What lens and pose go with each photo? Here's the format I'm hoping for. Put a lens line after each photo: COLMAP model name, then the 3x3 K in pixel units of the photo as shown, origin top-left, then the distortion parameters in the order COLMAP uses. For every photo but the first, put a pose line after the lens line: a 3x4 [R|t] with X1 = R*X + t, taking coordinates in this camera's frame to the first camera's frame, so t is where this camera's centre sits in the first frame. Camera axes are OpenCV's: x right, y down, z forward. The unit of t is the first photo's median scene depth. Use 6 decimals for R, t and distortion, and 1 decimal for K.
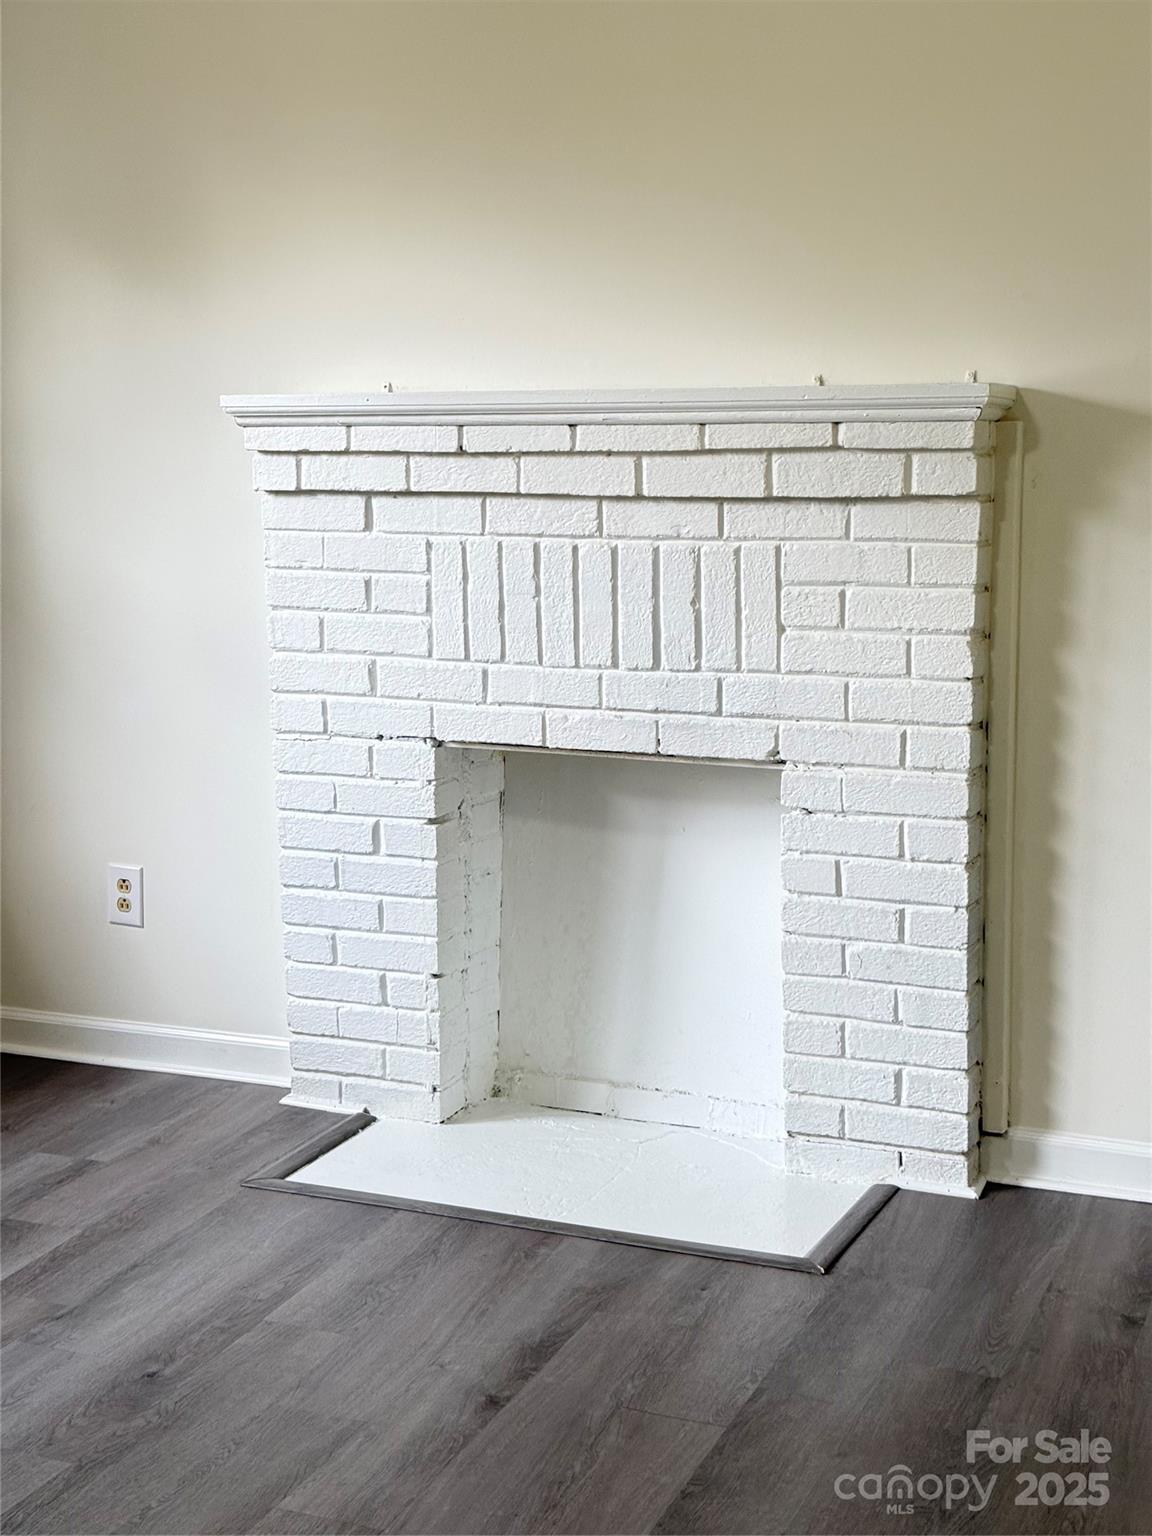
lens RADIAL K [[2145.1, 0, 576.0], [0, 2145.1, 768.0], [0, 0, 1]] dist [0.136233, -0.035384]
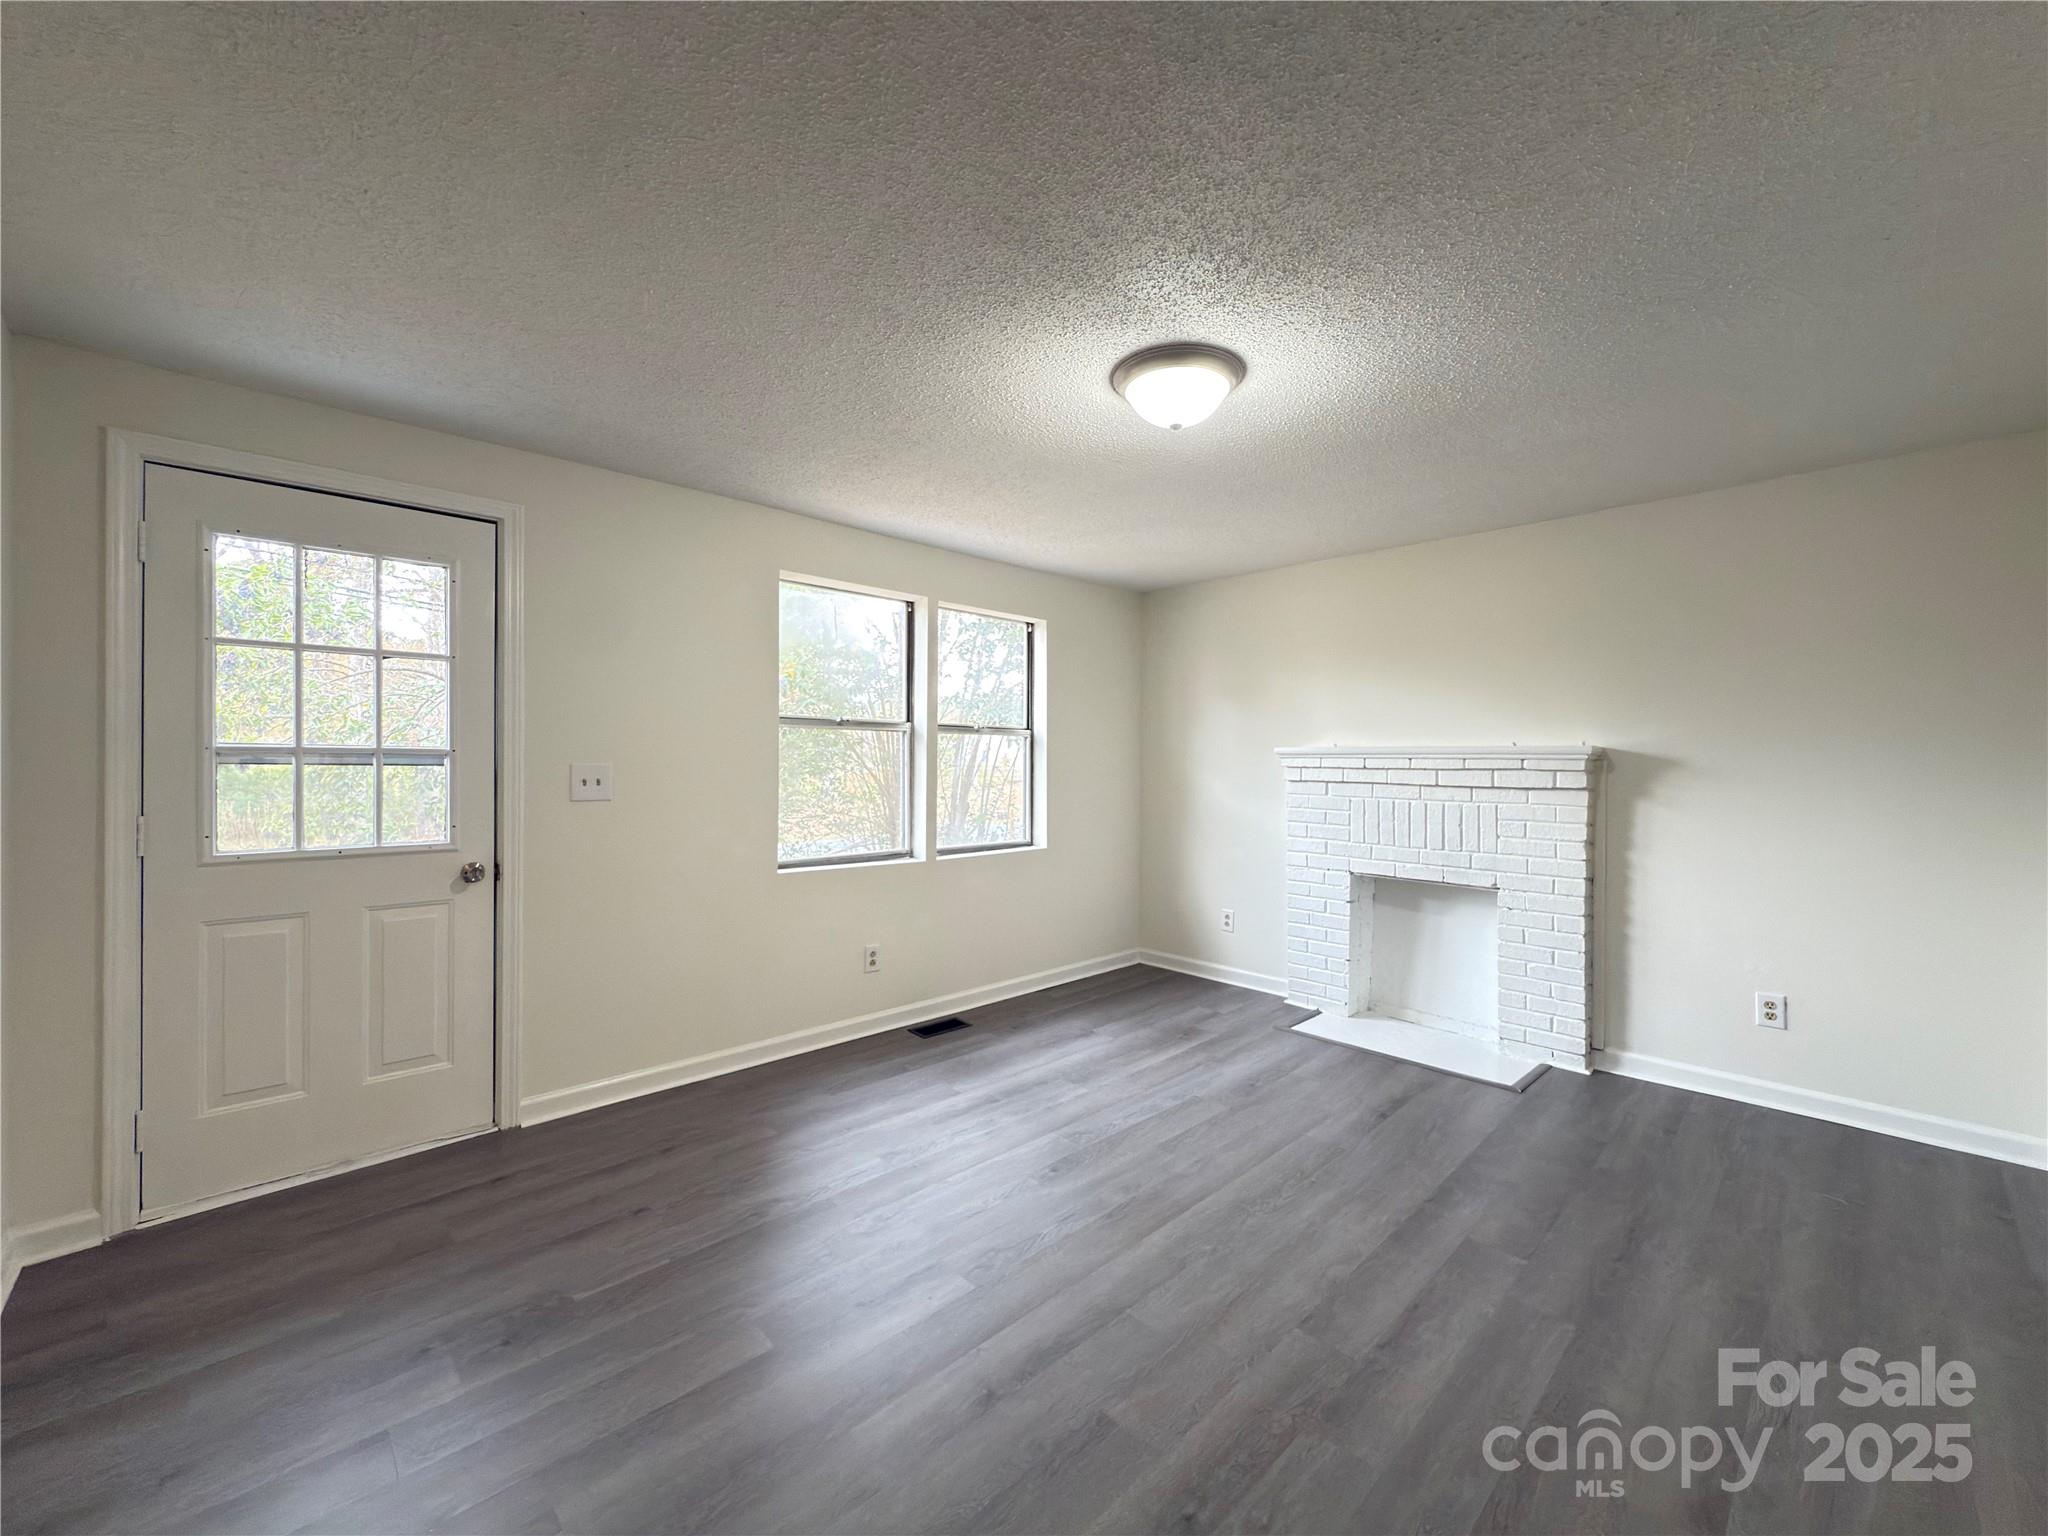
lens RADIAL K [[817.3, 0, 1024.0], [0, 817.3, 768.0], [0, 0, 1]] dist [0.000854, 0.000168]
pose [[0.922003, 0.017160, -0.386802, -0.052200], [-0.072324, 0.989067, -0.128516, 0.021355], [0.380367, 0.146467, 0.913164, -0.134728]]
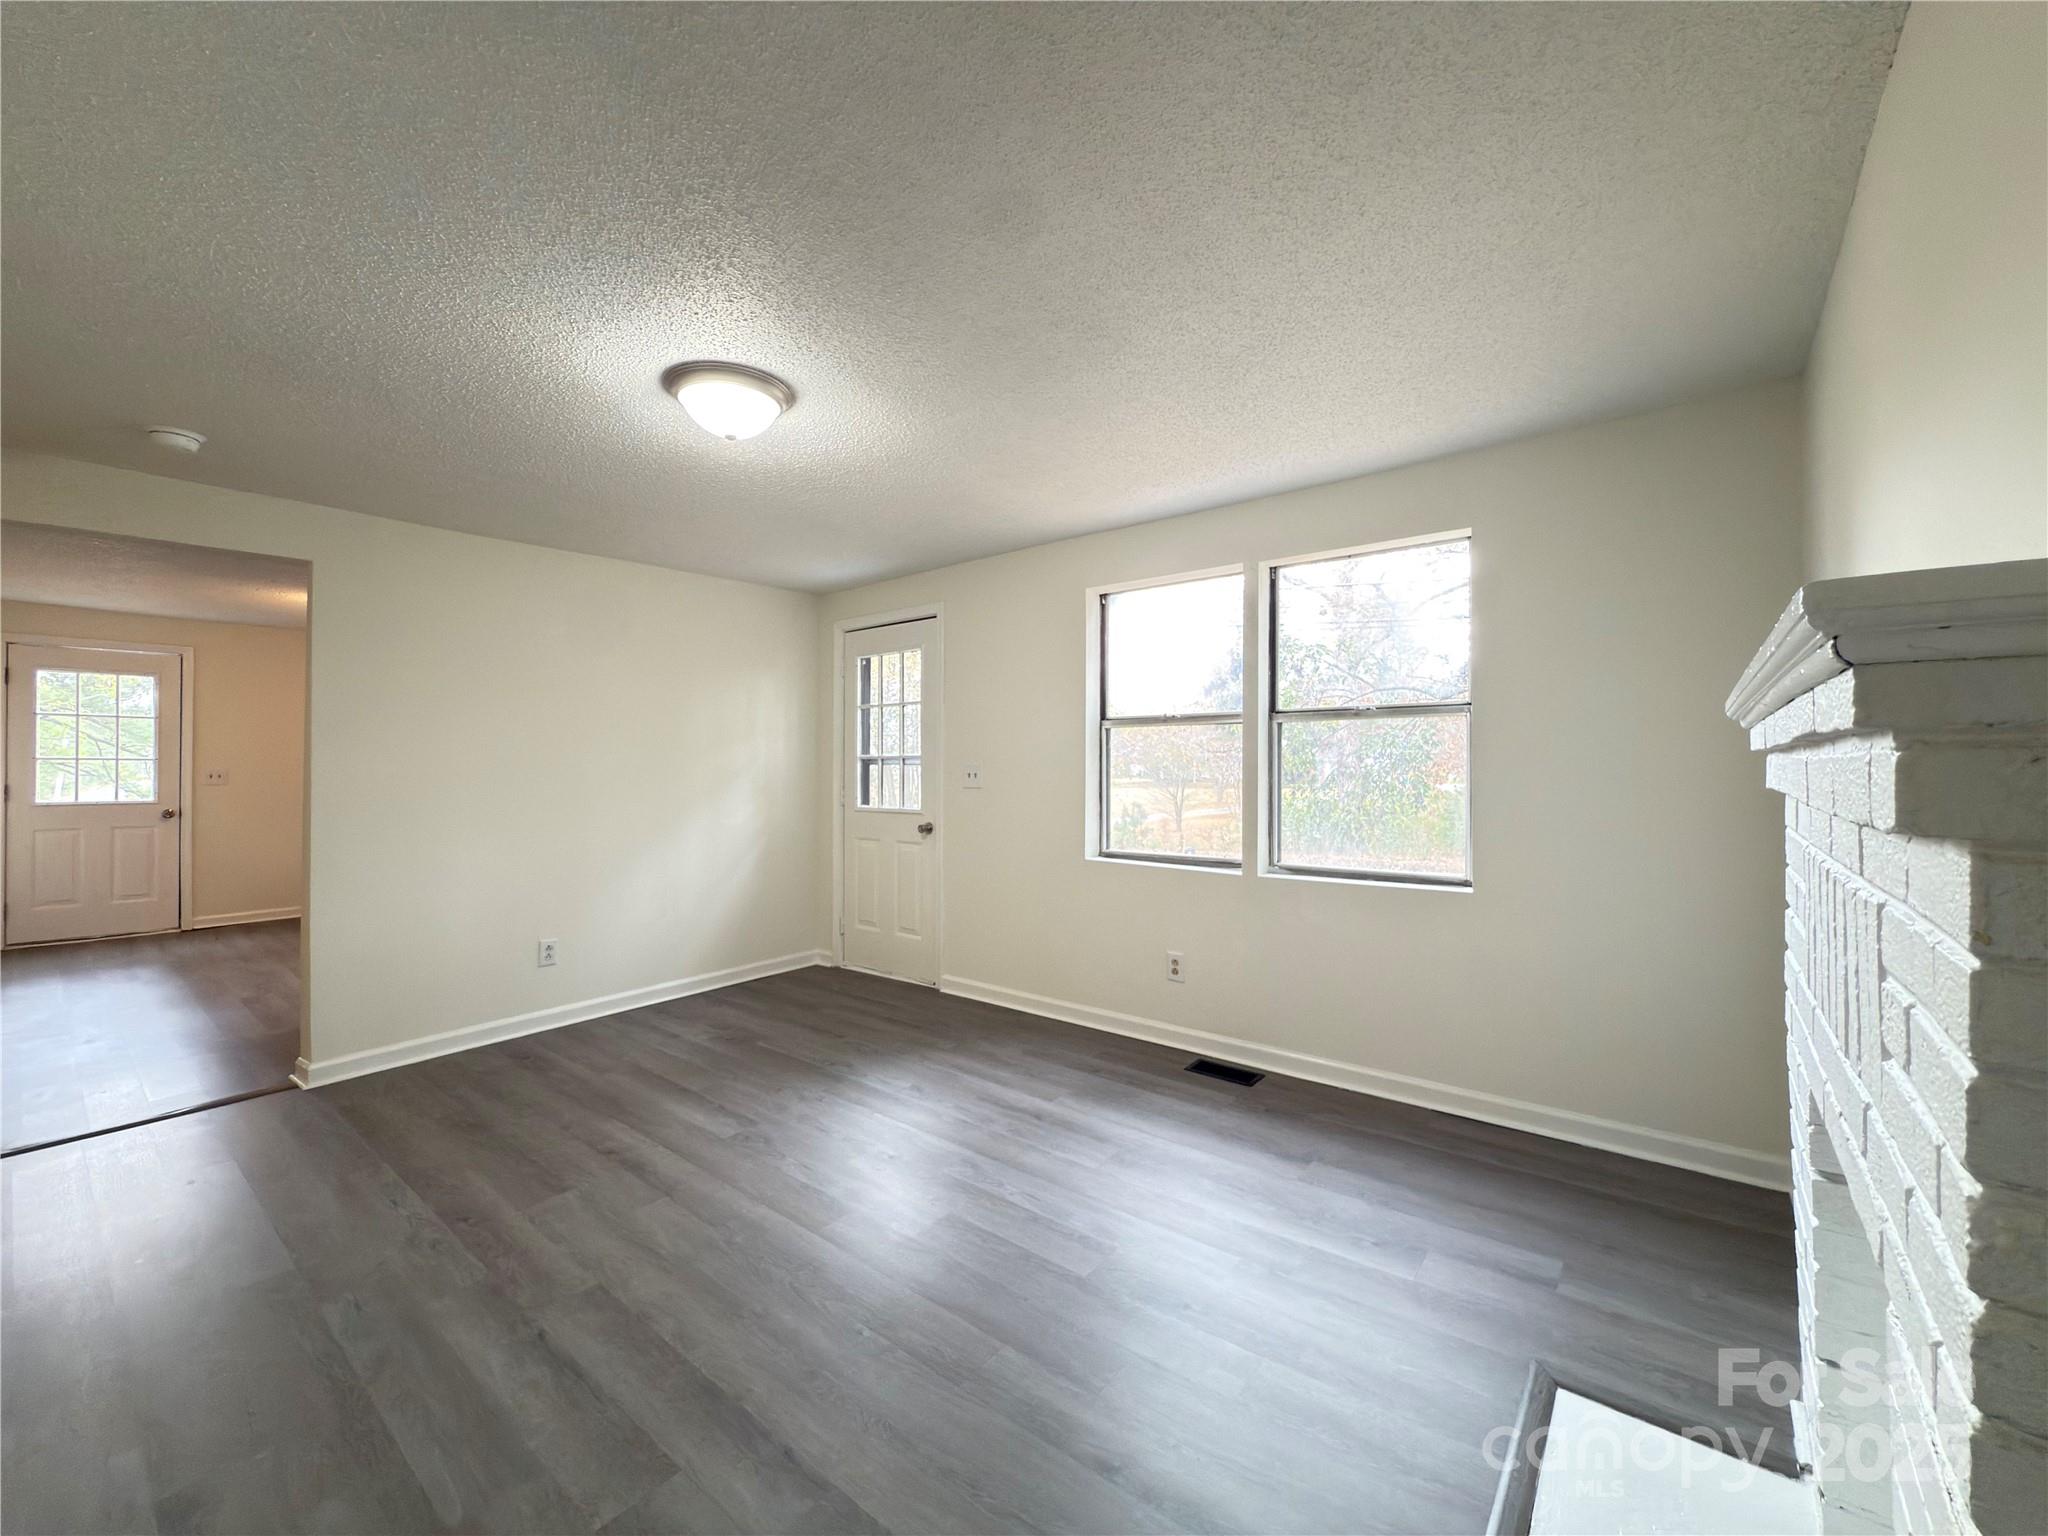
lens RADIAL K [[820.8, 0, 1031.0], [0, 820.8, 773.1], [0, 0, 1]] dist [0.001605, 0.000120]
pose [[-0.266023, 0.017374, -0.963810, 0.364935], [-0.139764, 0.988577, 0.056397, -0.120131], [0.953781, 0.149709, -0.260557, 0.831607]]
